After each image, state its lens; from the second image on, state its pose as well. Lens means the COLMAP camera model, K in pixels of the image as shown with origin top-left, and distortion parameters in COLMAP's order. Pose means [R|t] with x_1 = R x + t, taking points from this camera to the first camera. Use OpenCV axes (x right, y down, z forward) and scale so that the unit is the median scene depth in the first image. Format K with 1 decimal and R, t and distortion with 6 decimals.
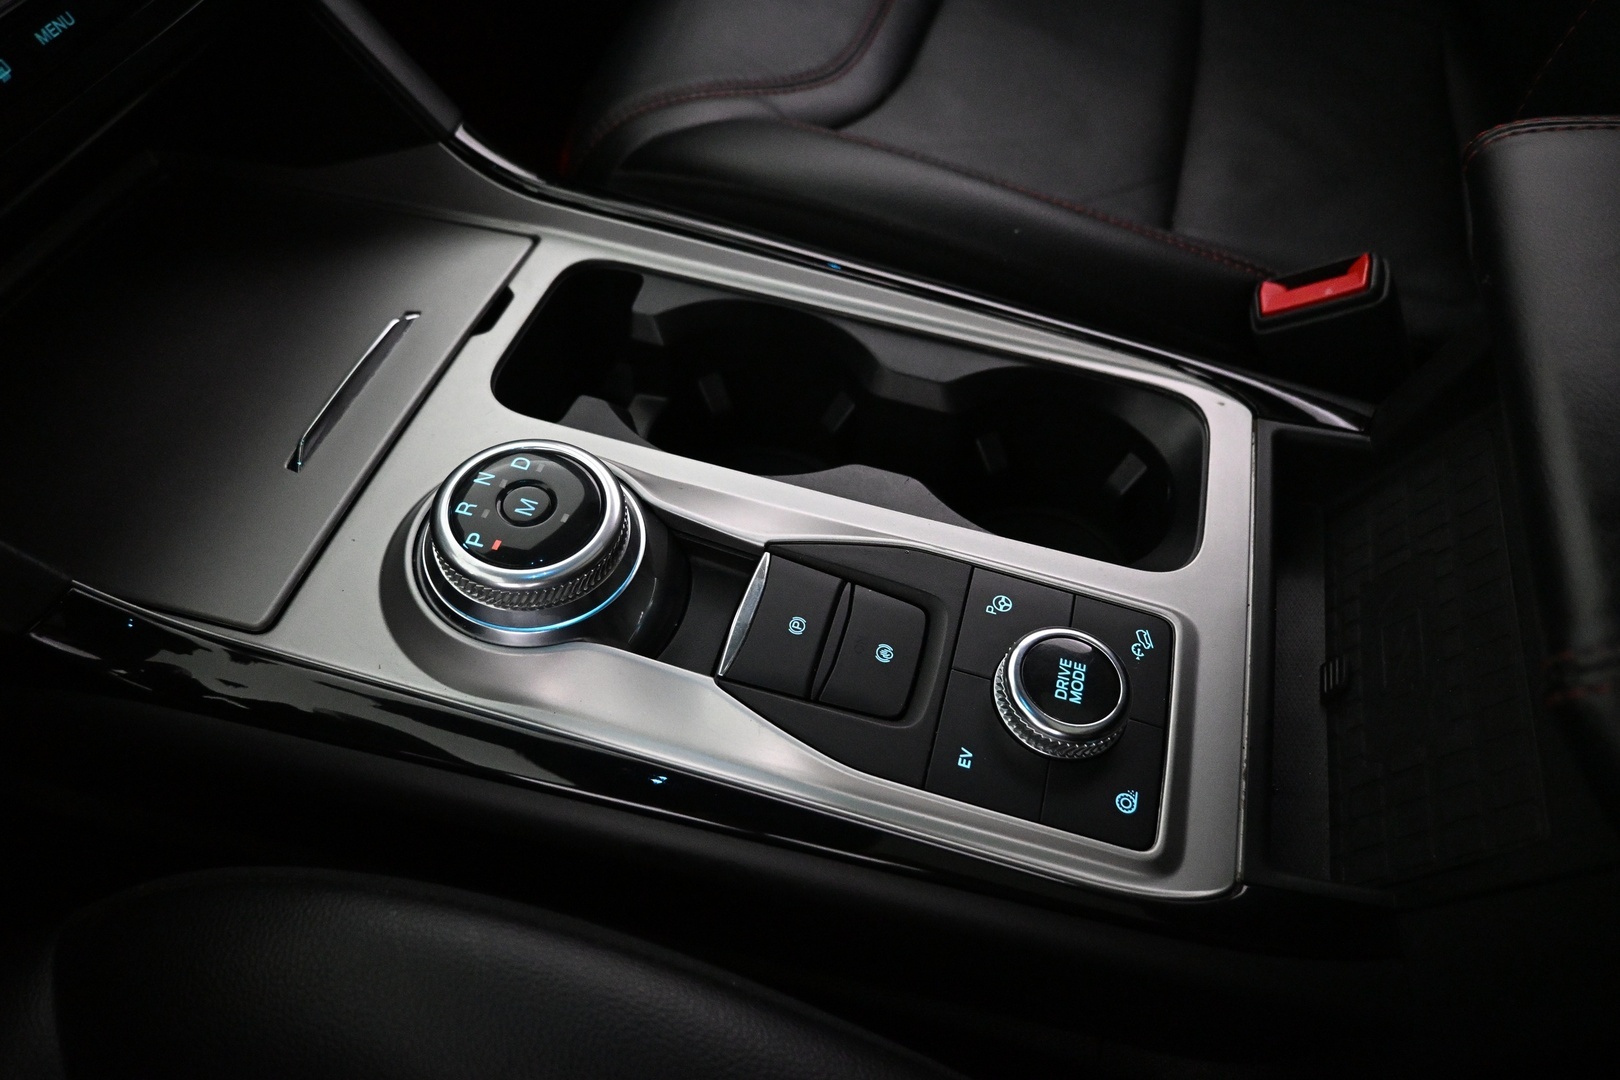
lens RADIAL K [[1085.0, 0, 810.0], [0, 1085.0, 540.0], [0, 0, 1]] dist [0.001807, 0.004532]
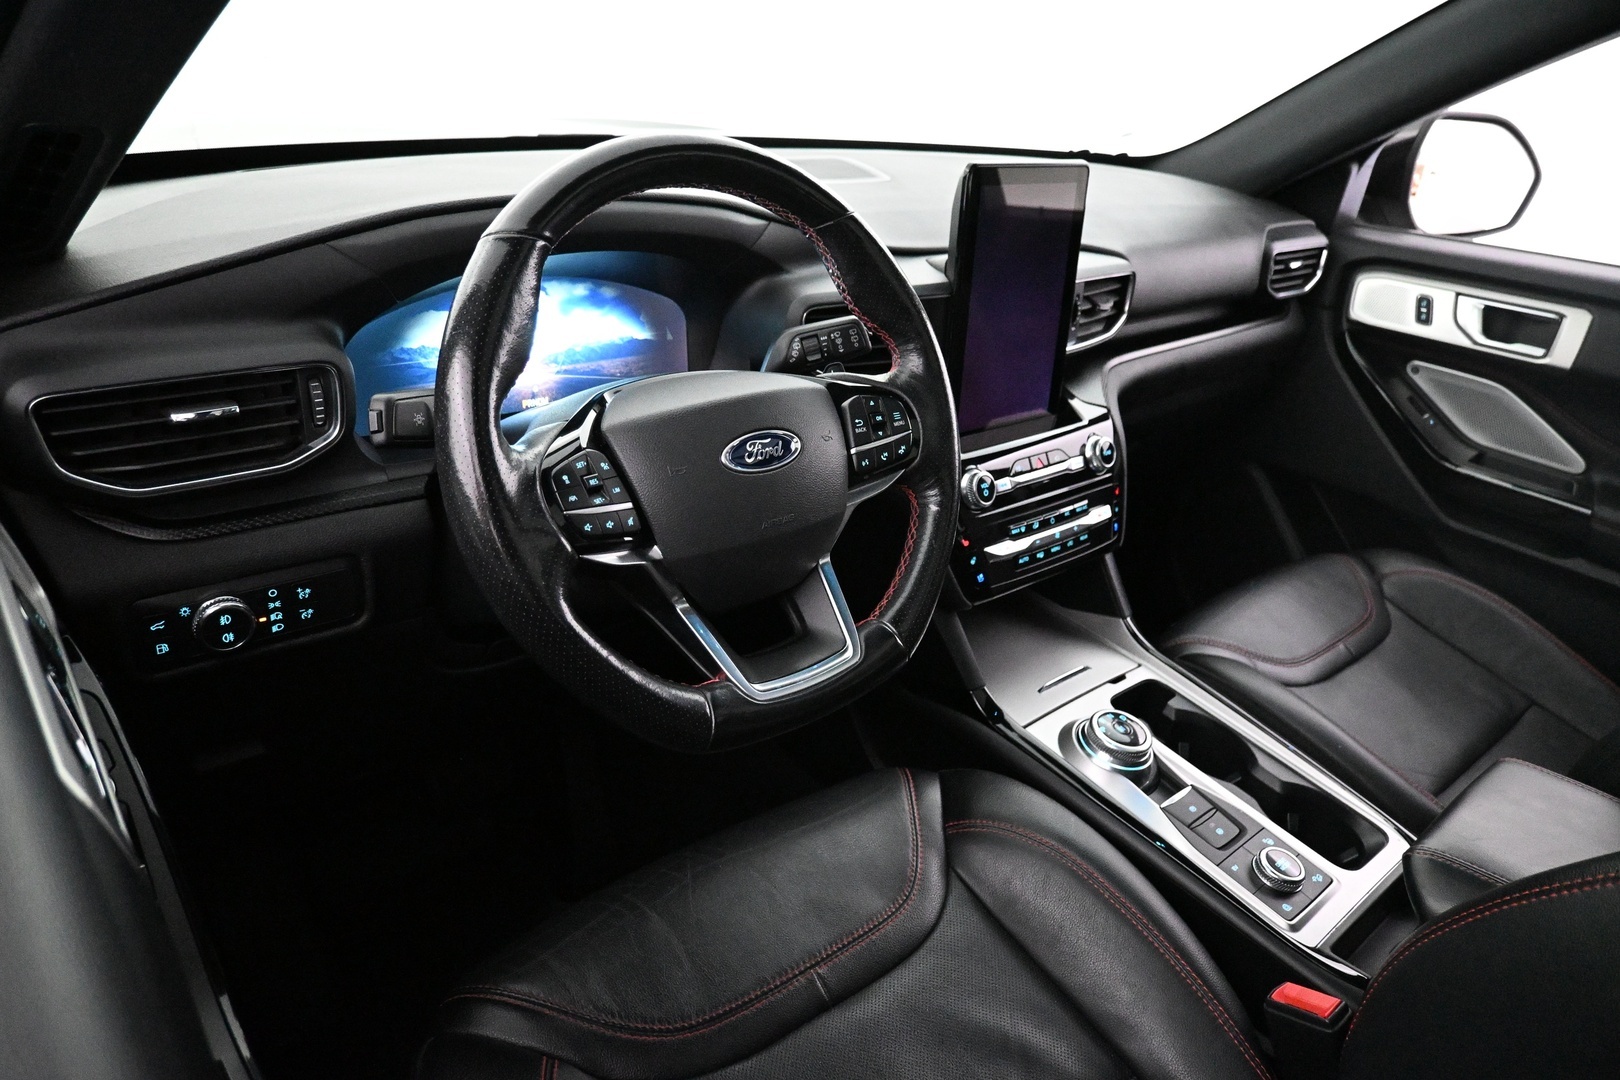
lens RADIAL K [[1085.0, 0, 810.0], [0, 1085.0, 540.0], [0, 0, 1]] dist [0.001807, 0.004532]
pose [[0.827254, 0.360902, -0.430582, 0.103674], [-0.515575, 0.792170, -0.326572, 0.782559], [0.223234, 0.492155, 0.841398, -1.574816]]
